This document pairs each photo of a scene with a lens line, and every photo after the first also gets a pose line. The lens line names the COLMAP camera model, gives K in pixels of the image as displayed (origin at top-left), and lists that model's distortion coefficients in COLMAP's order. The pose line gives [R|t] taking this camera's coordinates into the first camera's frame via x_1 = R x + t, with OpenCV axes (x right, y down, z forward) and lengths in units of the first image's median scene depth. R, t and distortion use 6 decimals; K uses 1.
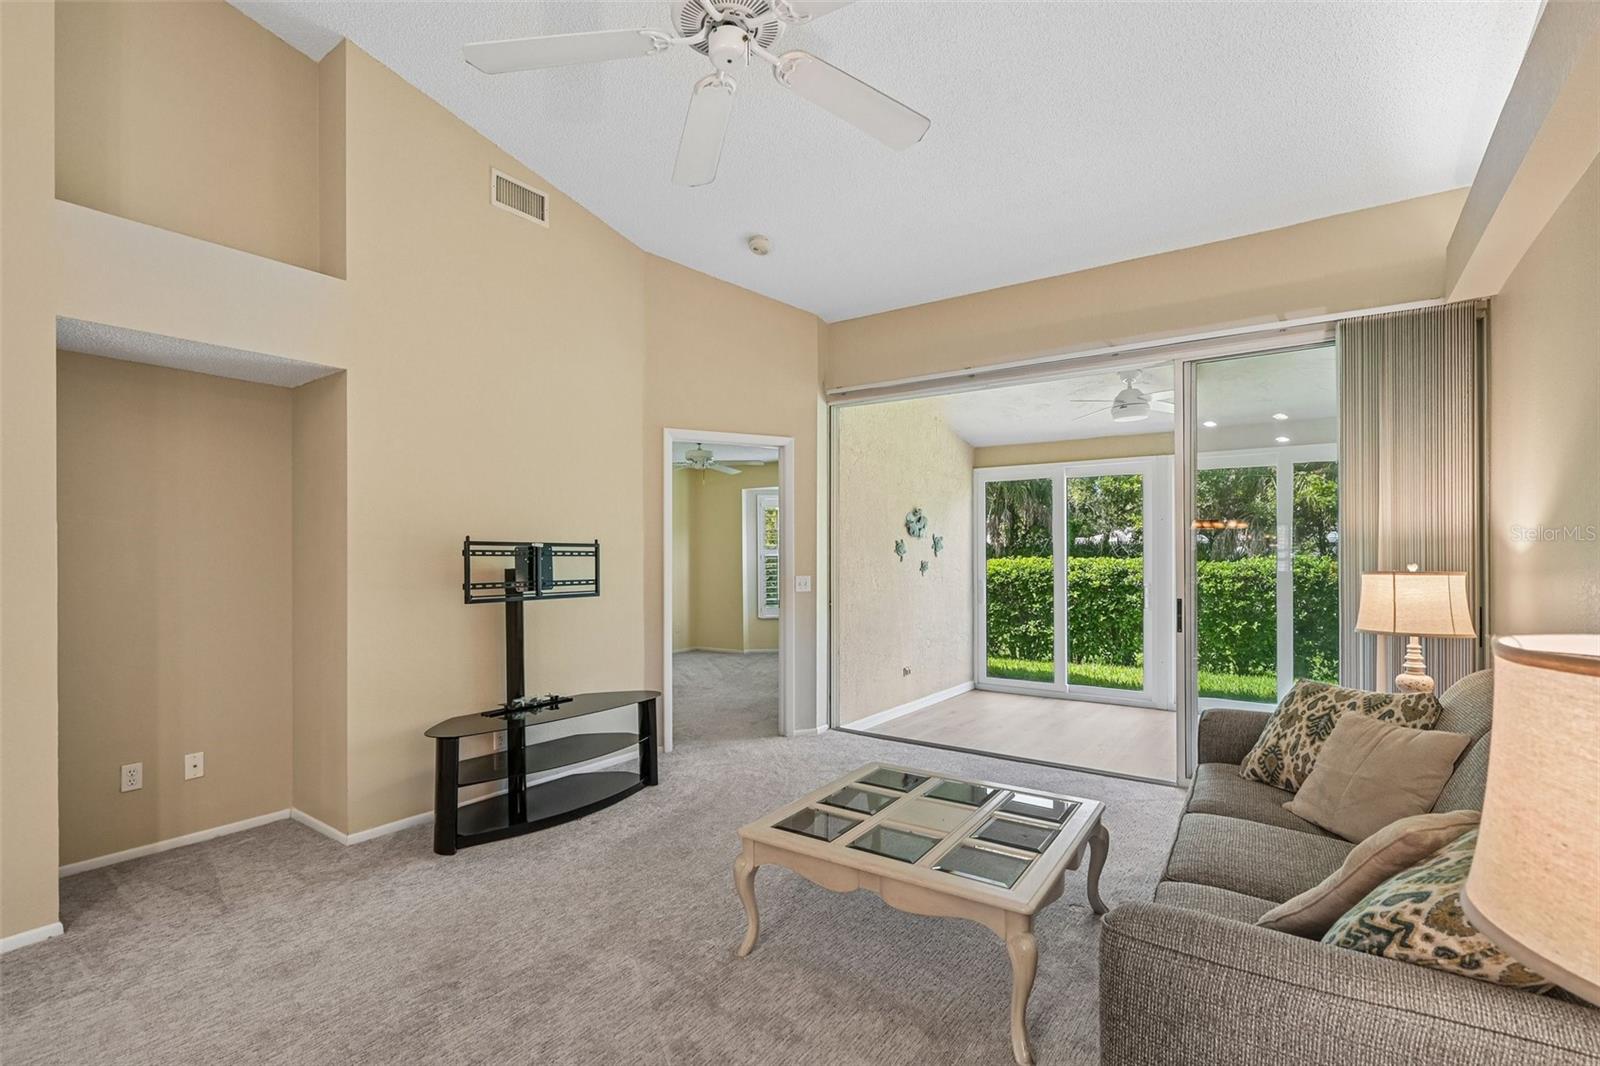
lens RADIAL K [[732.9, 0, 798.7], [0, 732.9, 542.6], [0, 0, 1]] dist [0.003737, 0.000430]
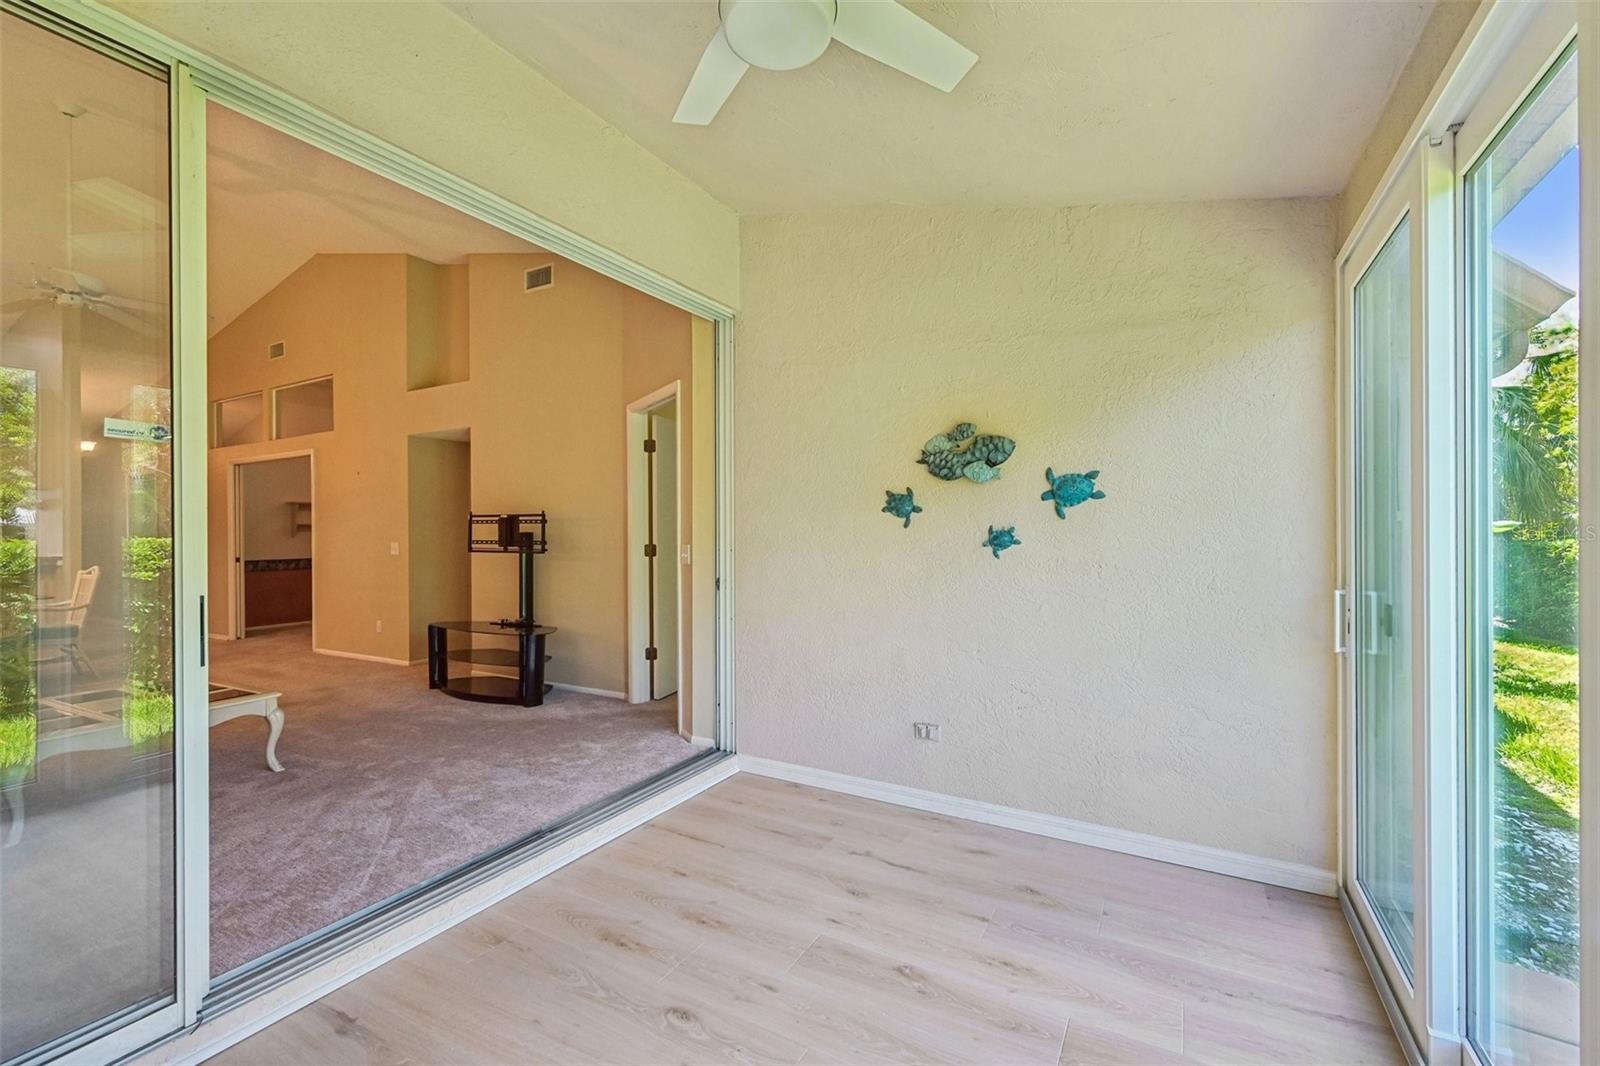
lens RADIAL K [[682.3, 0, 796.2], [0, 682.3, 534.5], [0, 0, 1]] dist [-0.002888, -0.000125]
pose [[0.095643, 0.001654, -0.995414, 1.004506], [0.017276, 0.999845, 0.003321, 0.042785], [0.995266, -0.017514, 0.095600, 1.355244]]
